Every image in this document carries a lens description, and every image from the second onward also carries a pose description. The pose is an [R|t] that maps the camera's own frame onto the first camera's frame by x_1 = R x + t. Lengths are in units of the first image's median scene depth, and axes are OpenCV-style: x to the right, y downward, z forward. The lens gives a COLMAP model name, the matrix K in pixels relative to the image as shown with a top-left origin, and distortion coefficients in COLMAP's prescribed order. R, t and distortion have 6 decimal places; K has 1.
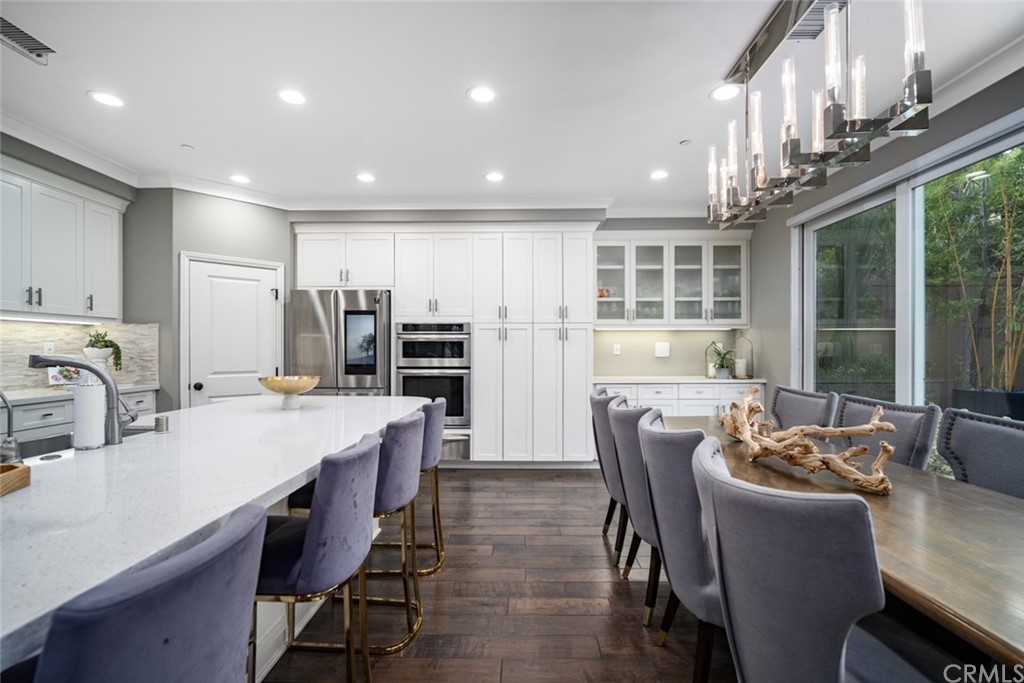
lens RADIAL K [[446.2, 0, 512.9], [0, 446.2, 351.9], [0, 0, 1]] dist [-0.002203, -0.000335]
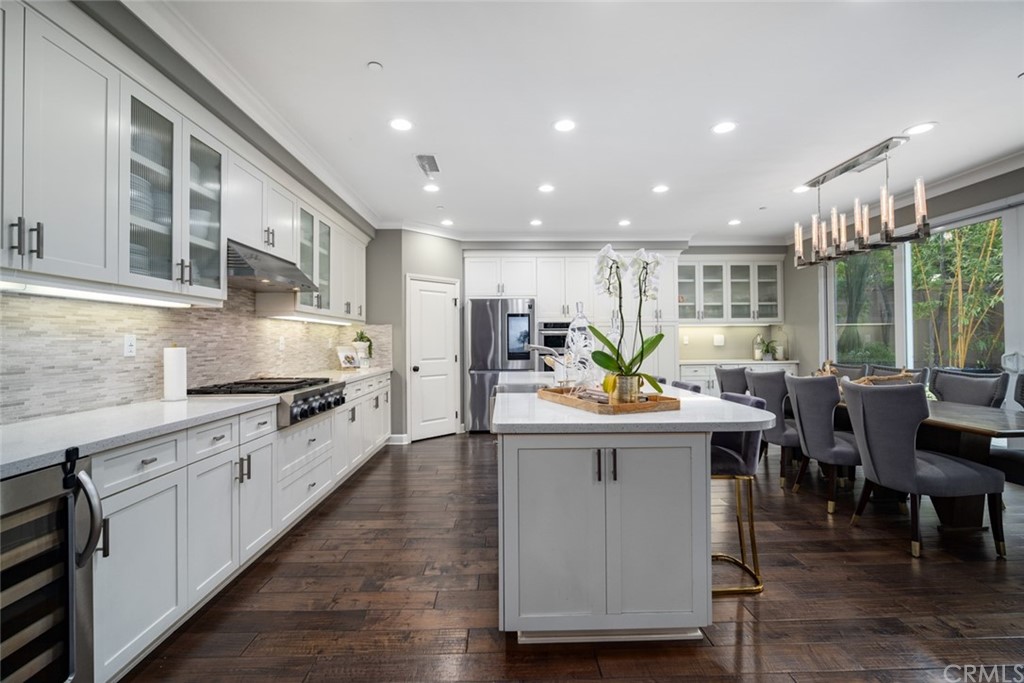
lens RADIAL K [[444.5, 0, 513.6], [0, 444.5, 336.7], [0, 0, 1]] dist [0.000004, 0.000143]
pose [[0.998631, -0.006963, 0.051842, -0.386291], [0.007730, 0.999863, -0.014608, -0.001002], [-0.051733, 0.014989, 0.998548, -0.344285]]
